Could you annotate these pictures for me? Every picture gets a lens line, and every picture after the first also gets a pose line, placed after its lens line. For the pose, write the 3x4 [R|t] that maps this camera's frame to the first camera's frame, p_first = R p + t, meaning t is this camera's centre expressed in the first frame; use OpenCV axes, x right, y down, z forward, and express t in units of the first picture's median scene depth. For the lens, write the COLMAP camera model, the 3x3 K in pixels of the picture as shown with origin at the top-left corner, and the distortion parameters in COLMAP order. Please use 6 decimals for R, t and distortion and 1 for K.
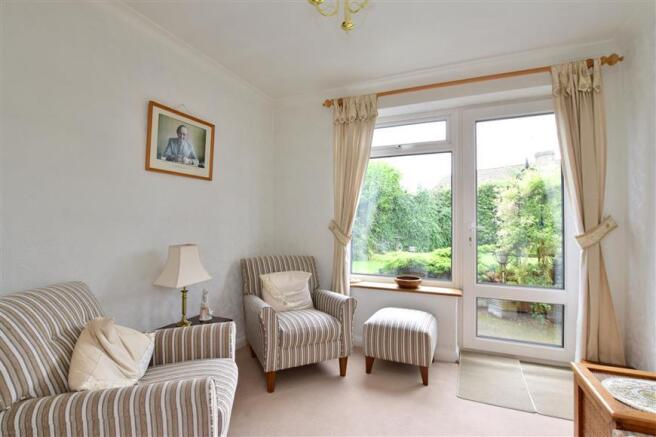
lens RADIAL K [[310.8, 0, 330.4], [0, 310.8, 213.8], [0, 0, 1]] dist [-0.000445, -0.000006]
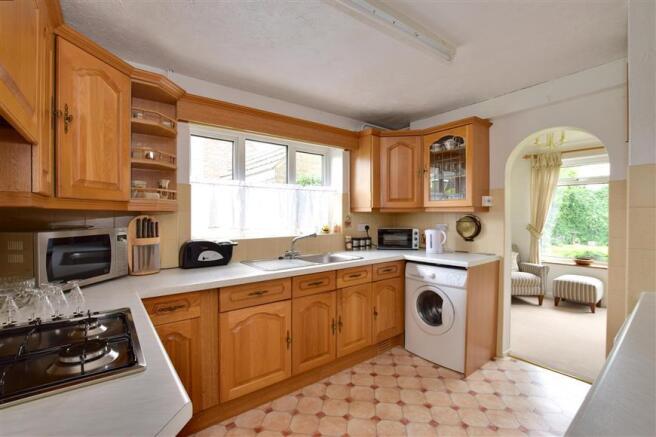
lens RADIAL K [[310.8, 0, 330.4], [0, 310.8, 213.8], [0, 0, 1]] dist [-0.000445, -0.000006]
pose [[0.900035, 0.000997, -0.435816, -0.247238], [0.014391, 0.999384, 0.032007, -0.113359], [0.435580, -0.035079, 0.899466, -1.094805]]
